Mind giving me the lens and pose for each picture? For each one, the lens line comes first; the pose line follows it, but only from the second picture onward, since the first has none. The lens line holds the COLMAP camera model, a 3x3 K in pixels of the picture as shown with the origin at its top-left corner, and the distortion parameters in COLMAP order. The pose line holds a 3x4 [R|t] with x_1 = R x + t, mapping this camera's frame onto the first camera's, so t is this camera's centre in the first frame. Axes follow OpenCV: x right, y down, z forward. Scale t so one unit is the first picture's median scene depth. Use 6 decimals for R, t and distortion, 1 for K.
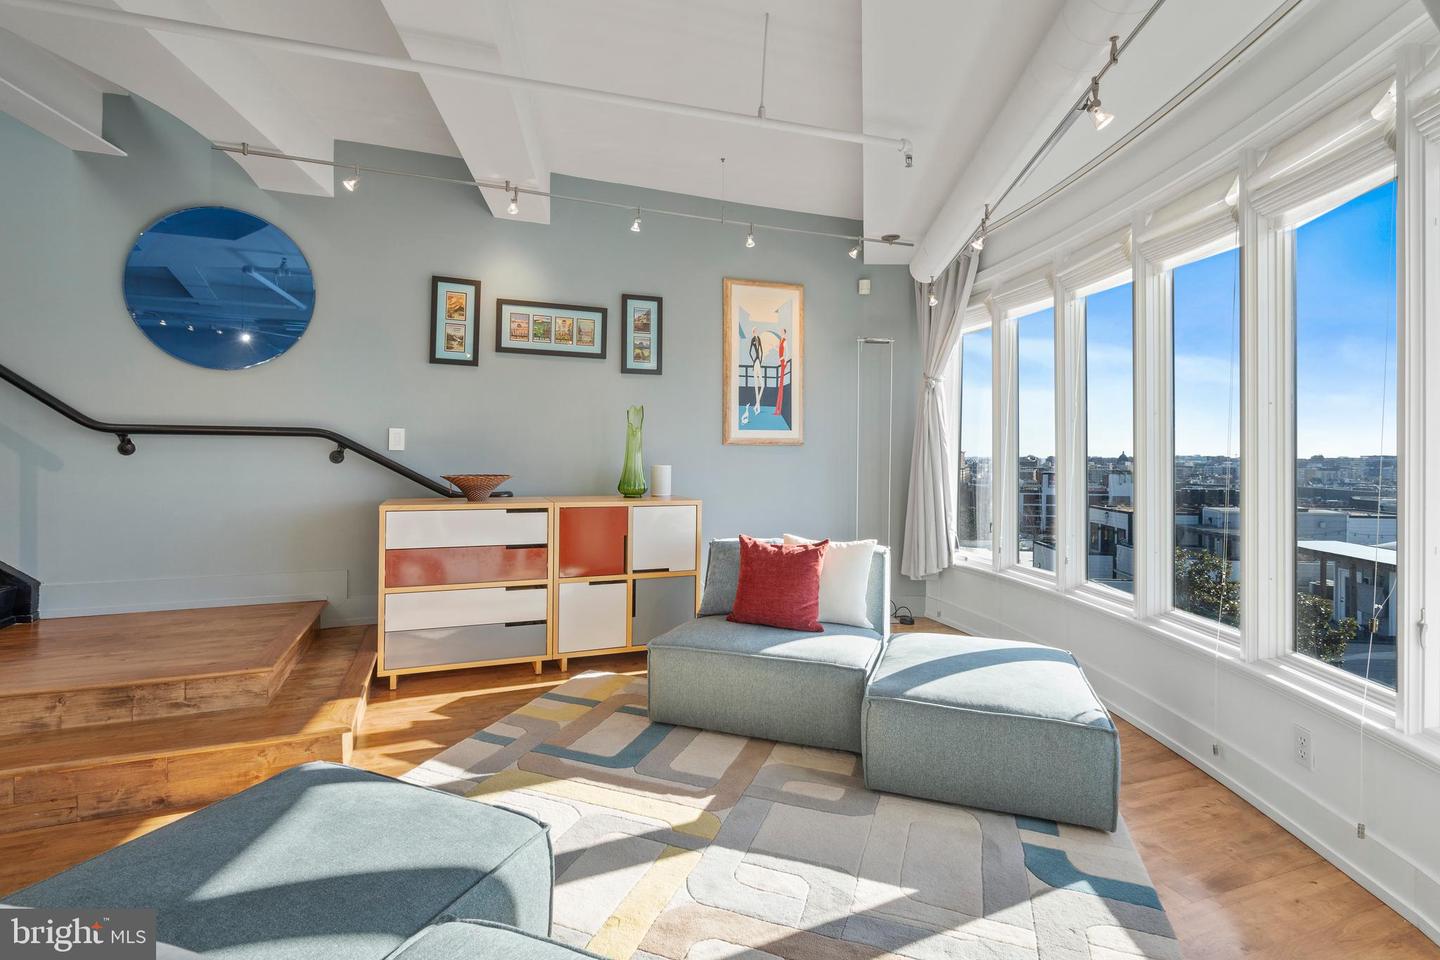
lens RADIAL K [[653.7, 0, 693.8], [0, 653.7, 450.6], [0, 0, 1]] dist [-0.004126, 0.002374]
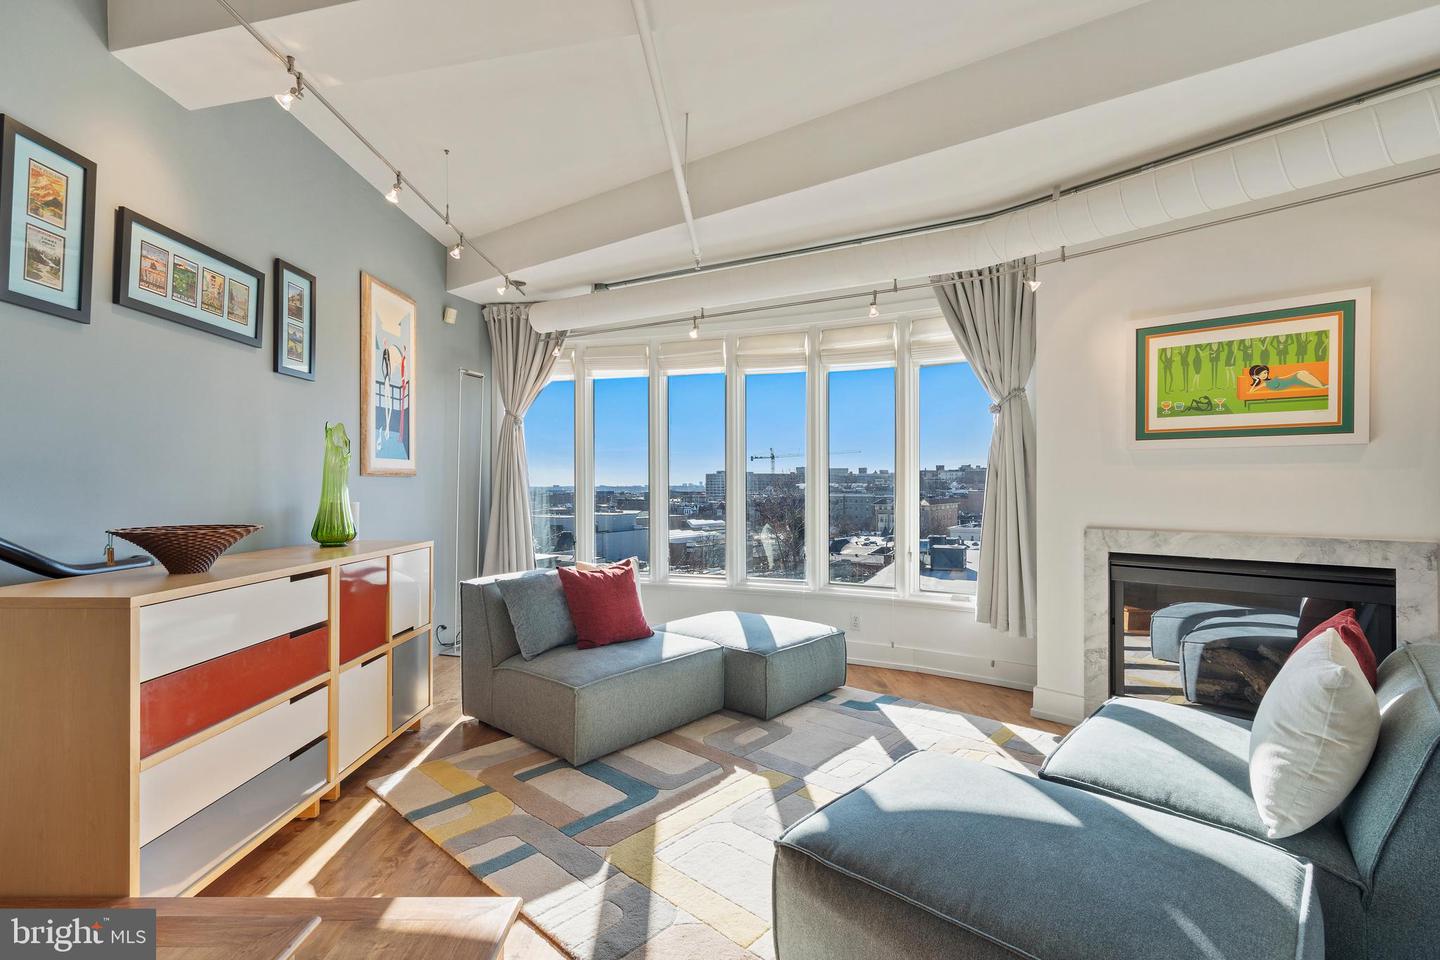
lens RADIAL K [[653.7, 0, 717.8], [0, 653.7, 482.8], [0, 0, 1]] dist [-0.004126, 0.002374]
pose [[0.359302, -0.001029, 0.933221, -0.632191], [-0.002636, 0.999994, 0.002118, -0.003163], [-0.933218, -0.003221, 0.359297, 0.333923]]
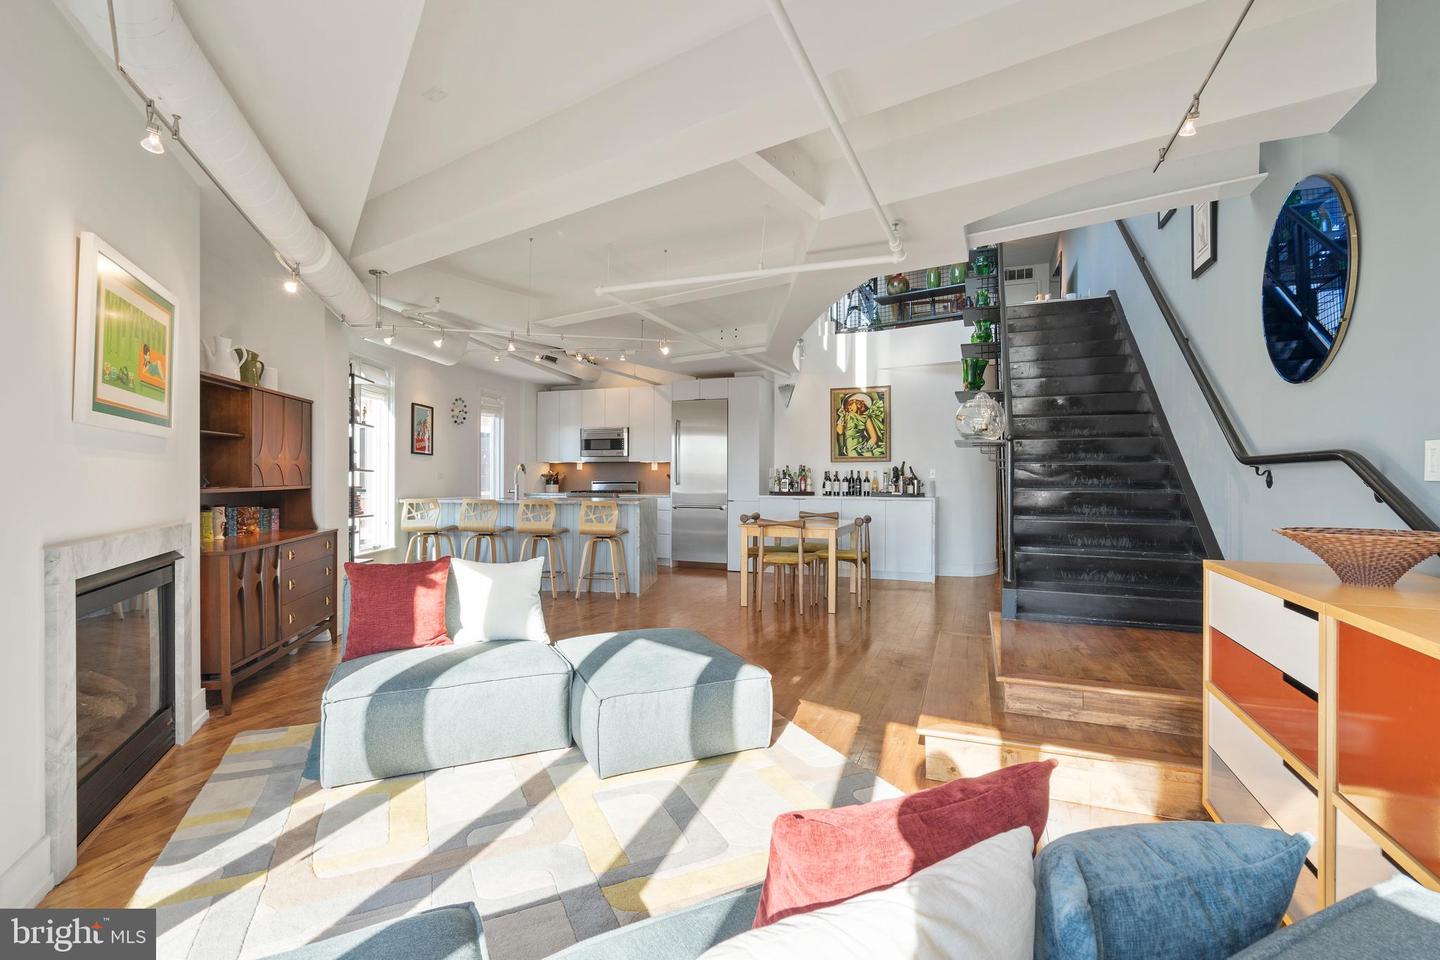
lens RADIAL K [[653.7, 0, 710.1], [0, 653.7, 483.3], [0, 0, 1]] dist [-0.004126, 0.002374]
pose [[-0.689120, -0.002654, -0.724642, 0.311137], [-0.003220, 0.999995, -0.000601, 0.004976], [0.724640, 0.001919, -0.689125, 0.883904]]
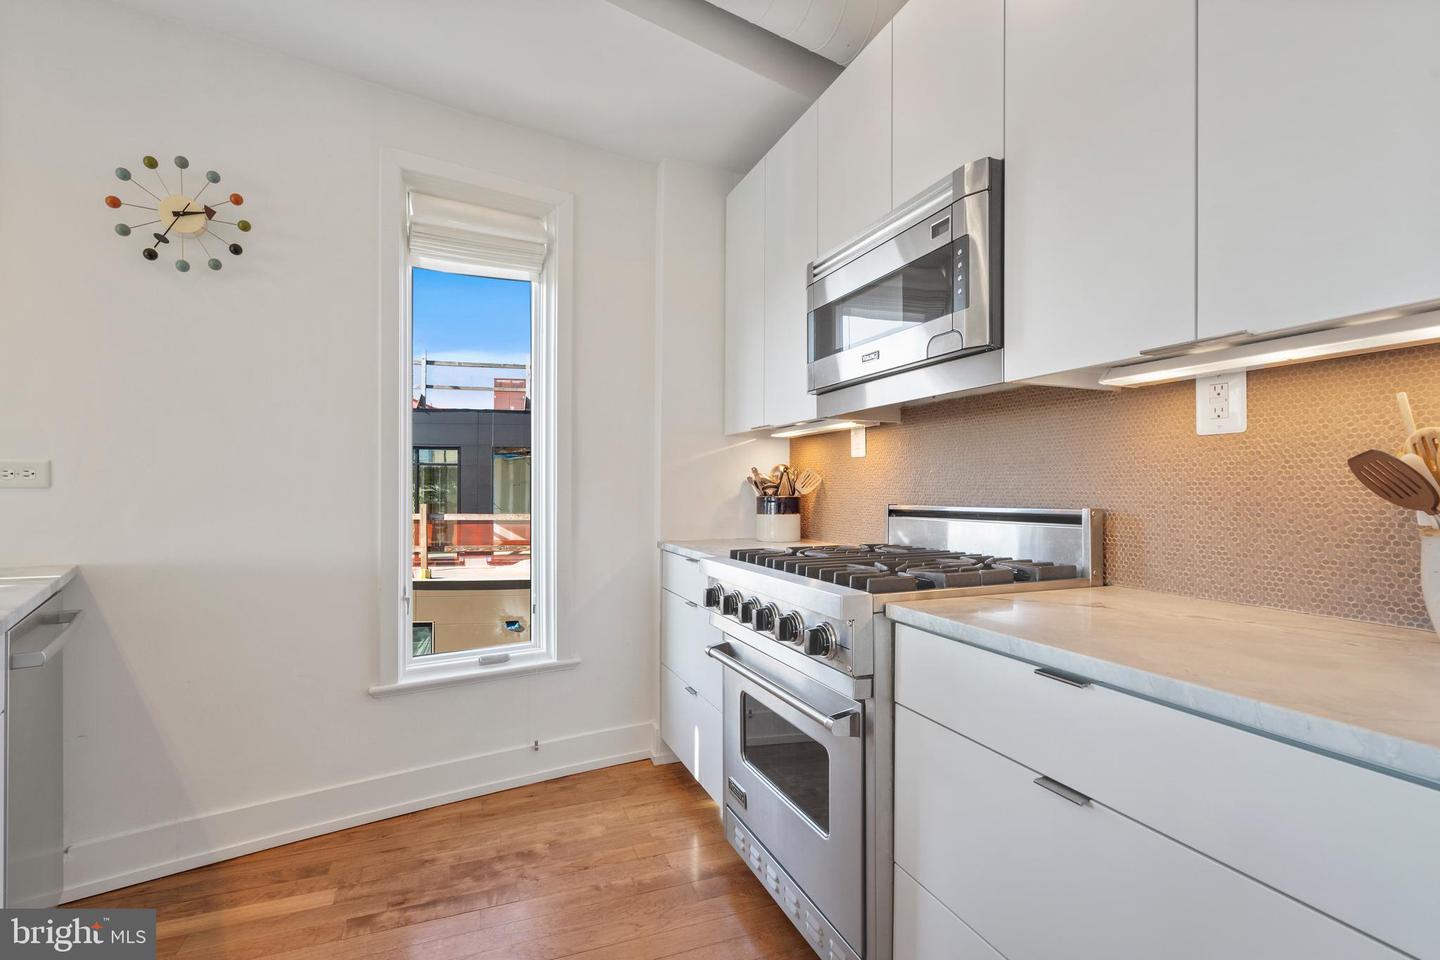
lens RADIAL K [[653.7, 0, 717.4], [0, 653.7, 483.6], [0, 0, 1]] dist [-0.004126, 0.002374]
pose [[-0.999895, -0.012298, -0.007687, -1.038632], [-0.012185, 0.999820, -0.014522, -0.010939], [0.007864, -0.014427, -0.999865, -0.598460]]
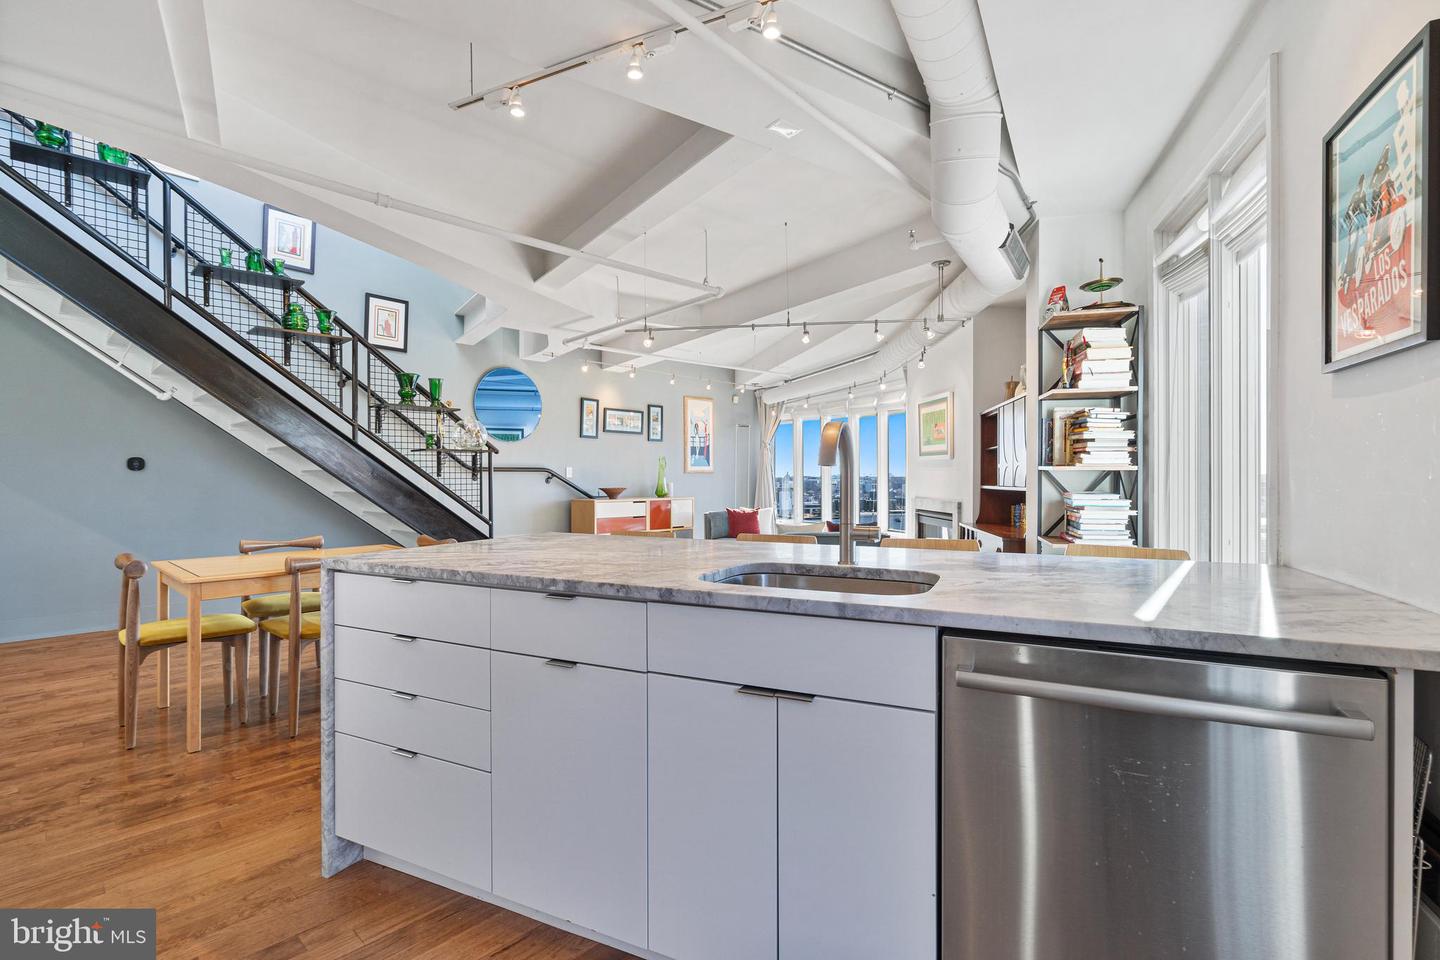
lens RADIAL K [[653.7, 0, 698.2], [0, 653.7, 478.0], [0, 0, 1]] dist [-0.004126, 0.002374]
pose [[0.904531, -0.008742, 0.426318, -0.949482], [0.004042, 0.999921, 0.011930, -0.021734], [-0.426389, -0.009068, 0.904495, -1.106258]]
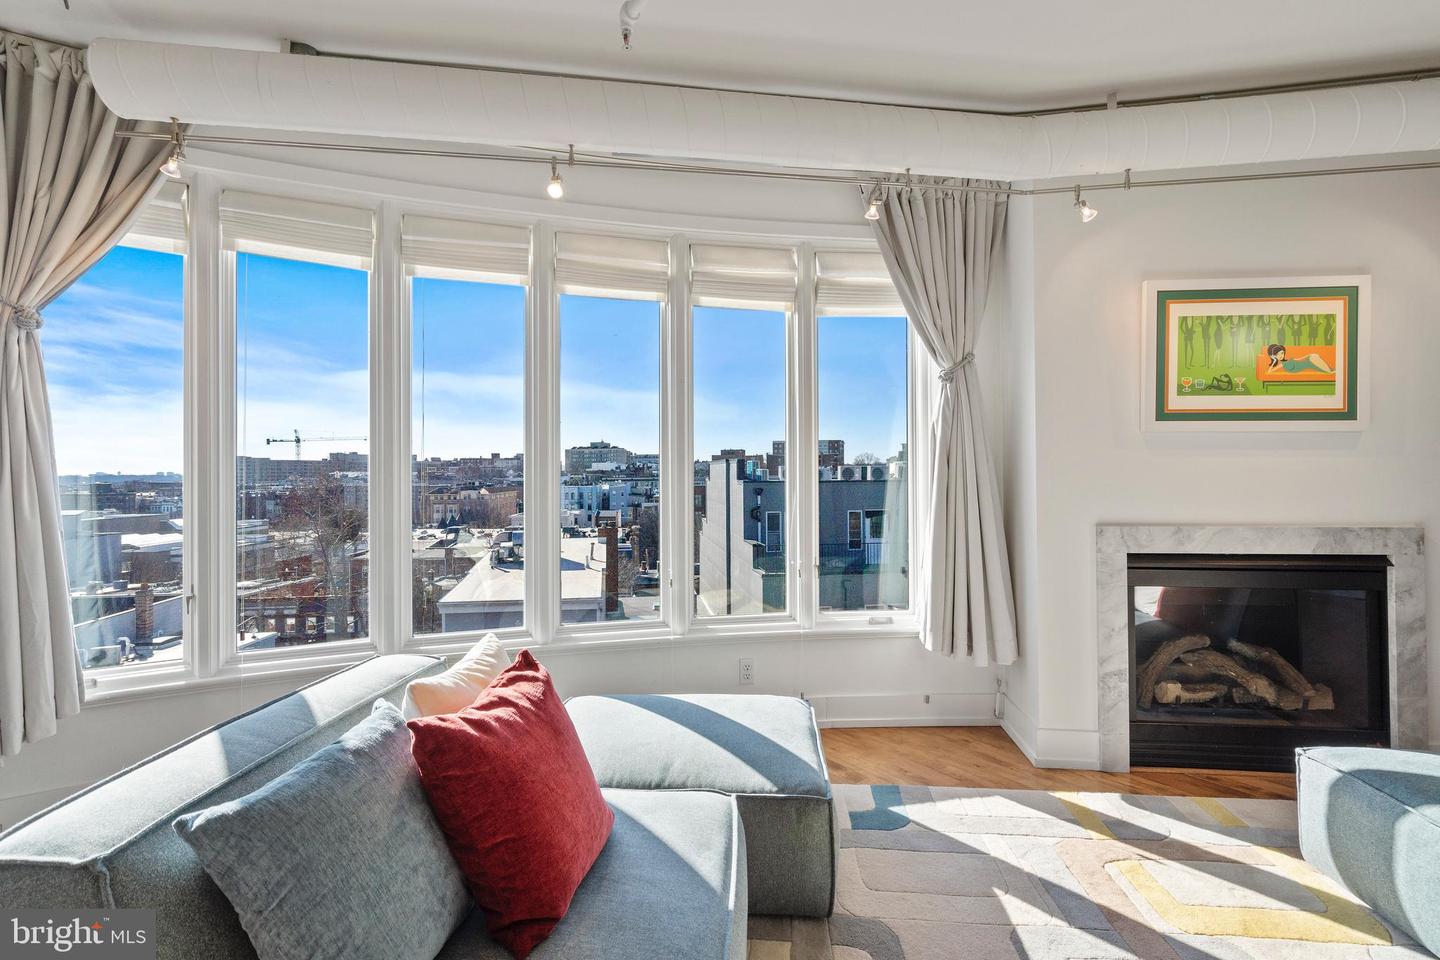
lens RADIAL K [[653.7, 0, 710.1], [0, 653.7, 464.7], [0, 0, 1]] dist [-0.004126, 0.002374]
pose [[-0.278101, 0.008270, 0.960516, -0.239799], [-0.003346, 0.999949, -0.009579, -0.000632], [-0.960546, -0.005878, -0.278059, 0.769847]]
